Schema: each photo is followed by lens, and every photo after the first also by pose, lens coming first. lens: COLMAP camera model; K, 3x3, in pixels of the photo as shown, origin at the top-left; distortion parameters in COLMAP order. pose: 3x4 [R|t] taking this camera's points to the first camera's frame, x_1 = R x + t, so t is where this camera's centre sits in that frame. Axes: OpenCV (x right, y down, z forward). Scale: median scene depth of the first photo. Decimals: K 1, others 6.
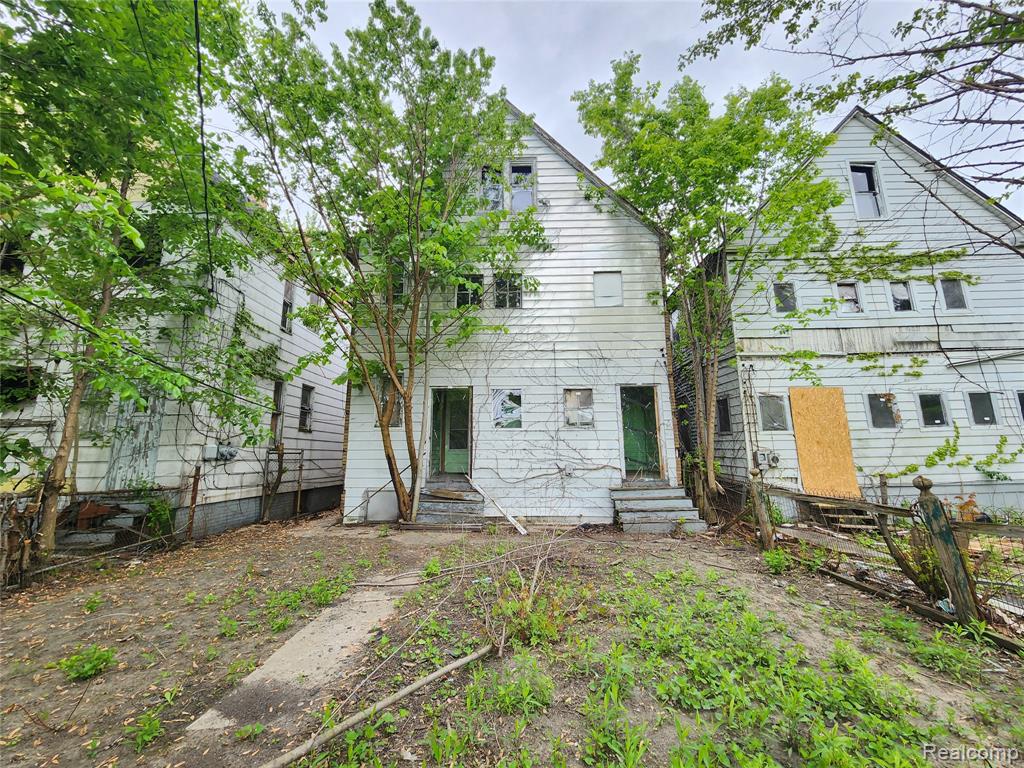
lens RADIAL K [[416.8, 0, 514.1], [0, 416.8, 380.0], [0, 0, 1]] dist [-0.001875, 0.000207]
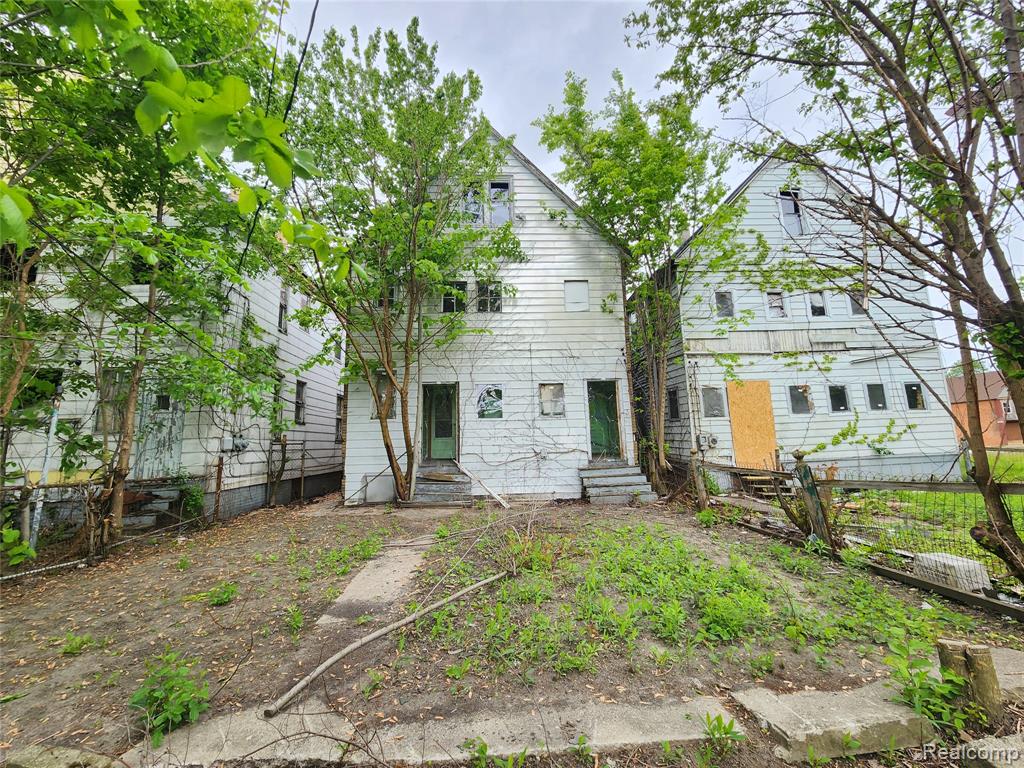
lens RADIAL K [[411.9, 0, 513.2], [0, 411.9, 382.8], [0, 0, 1]] dist [0.000468, 0.000142]
pose [[0.996534, -0.007109, 0.082879, -0.045912], [0.004249, 0.999391, 0.034640, -0.020708], [-0.083074, -0.034168, 0.995957, -0.126648]]
